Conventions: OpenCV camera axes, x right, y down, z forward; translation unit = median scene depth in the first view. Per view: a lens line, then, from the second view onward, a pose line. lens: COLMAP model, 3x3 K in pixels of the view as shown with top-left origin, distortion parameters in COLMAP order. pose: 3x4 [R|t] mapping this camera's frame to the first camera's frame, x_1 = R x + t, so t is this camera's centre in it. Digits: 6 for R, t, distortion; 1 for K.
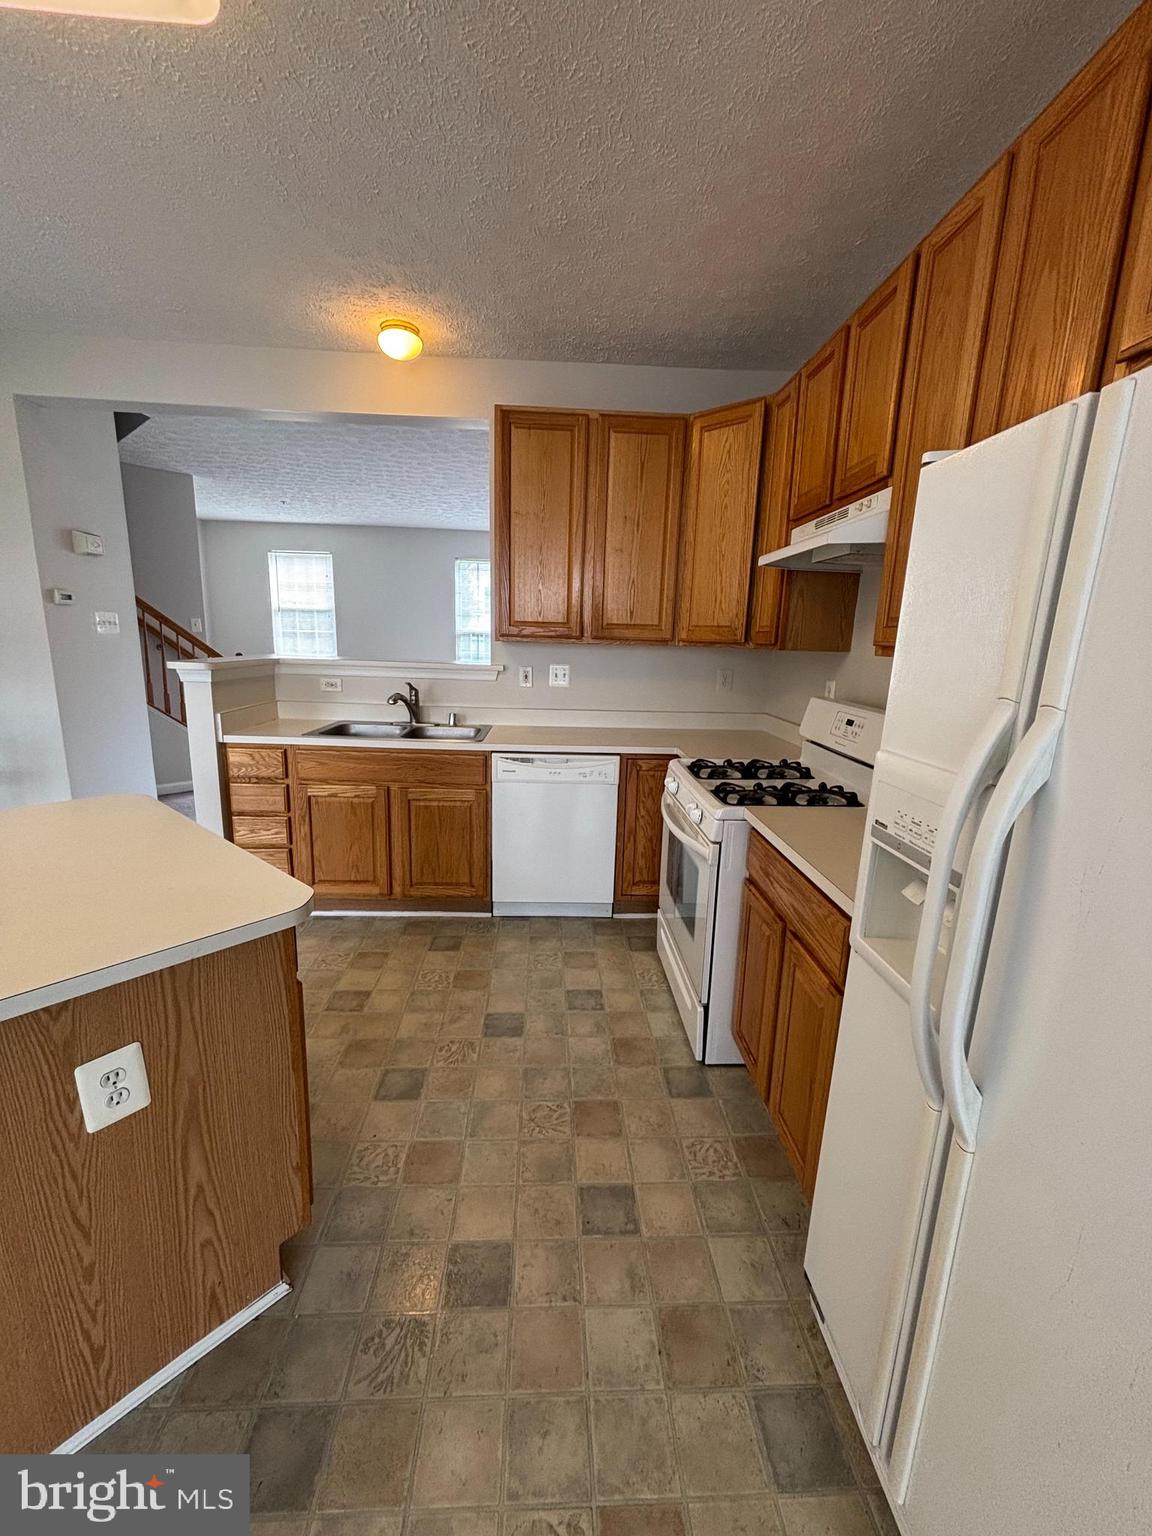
lens RADIAL K [[618.0, 0, 576.7], [0, 618.0, 750.8], [0, 0, 1]] dist [0.012050, 0.000023]
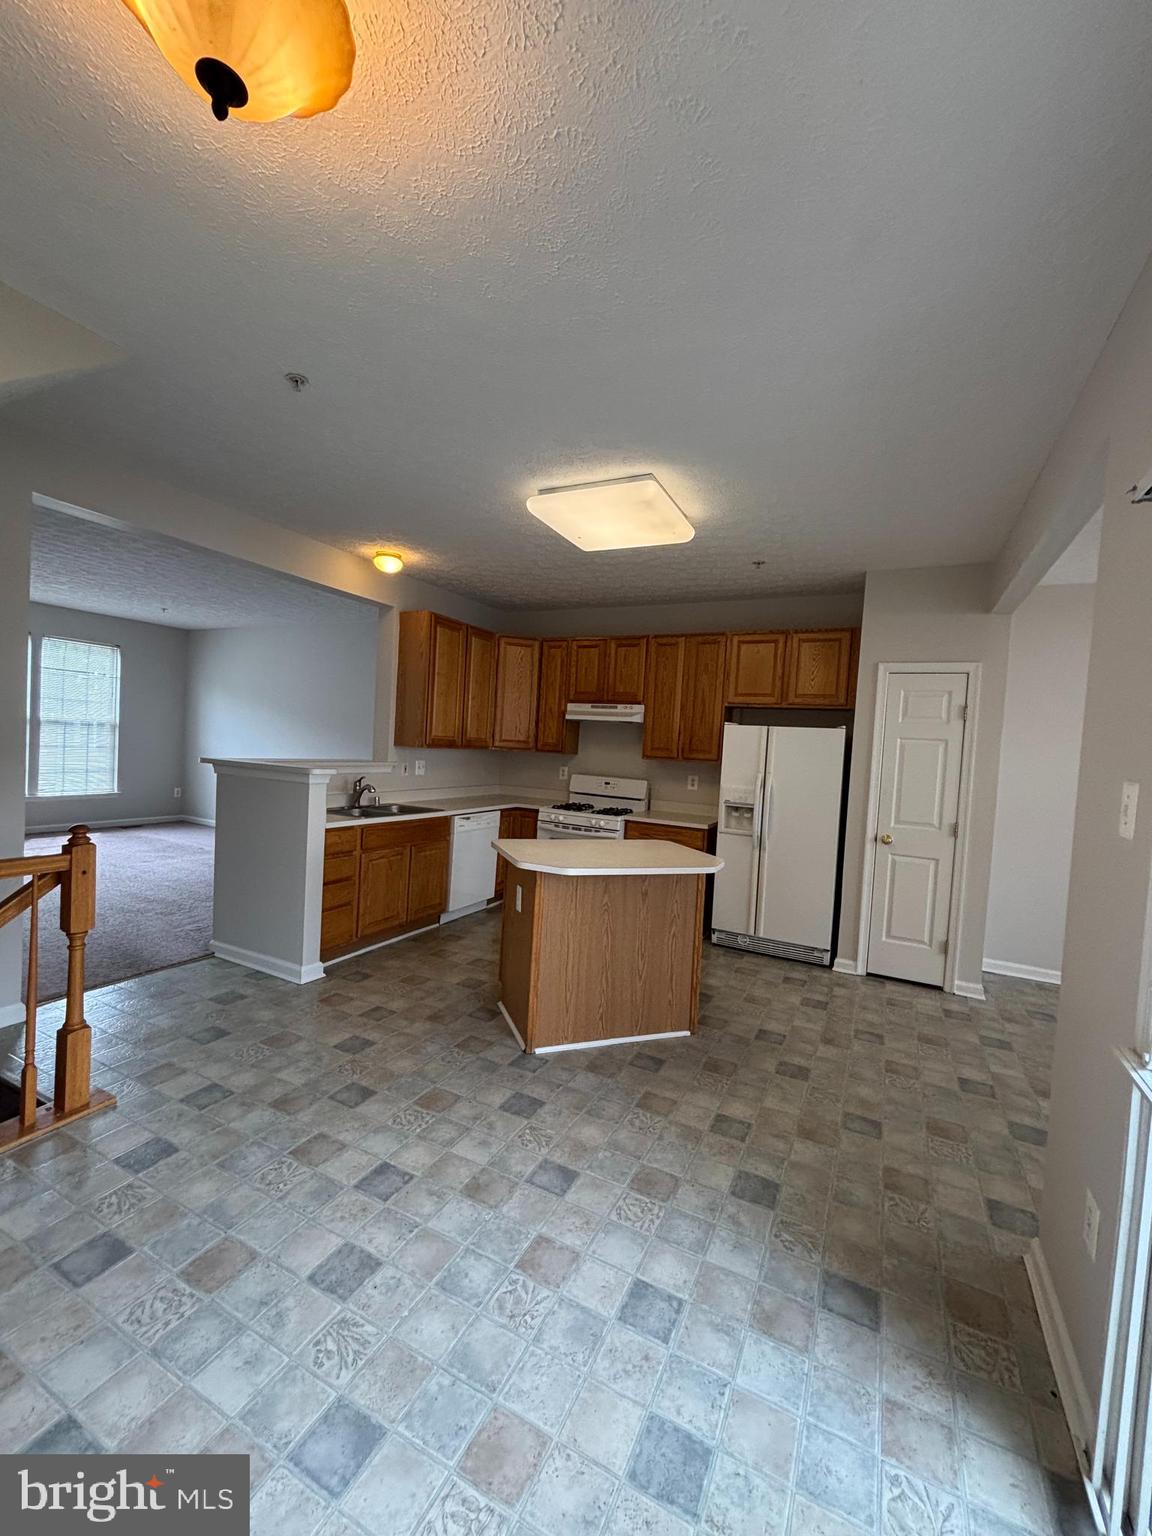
lens RADIAL K [[620.3, 0, 573.7], [0, 620.3, 765.0], [0, 0, 1]] dist [-0.001343, -0.000186]
pose [[0.489696, -0.030526, 0.871358, -1.177591], [0.117745, 0.992547, -0.031400, -0.034553], [-0.863906, 0.117975, 0.489641, -0.080458]]
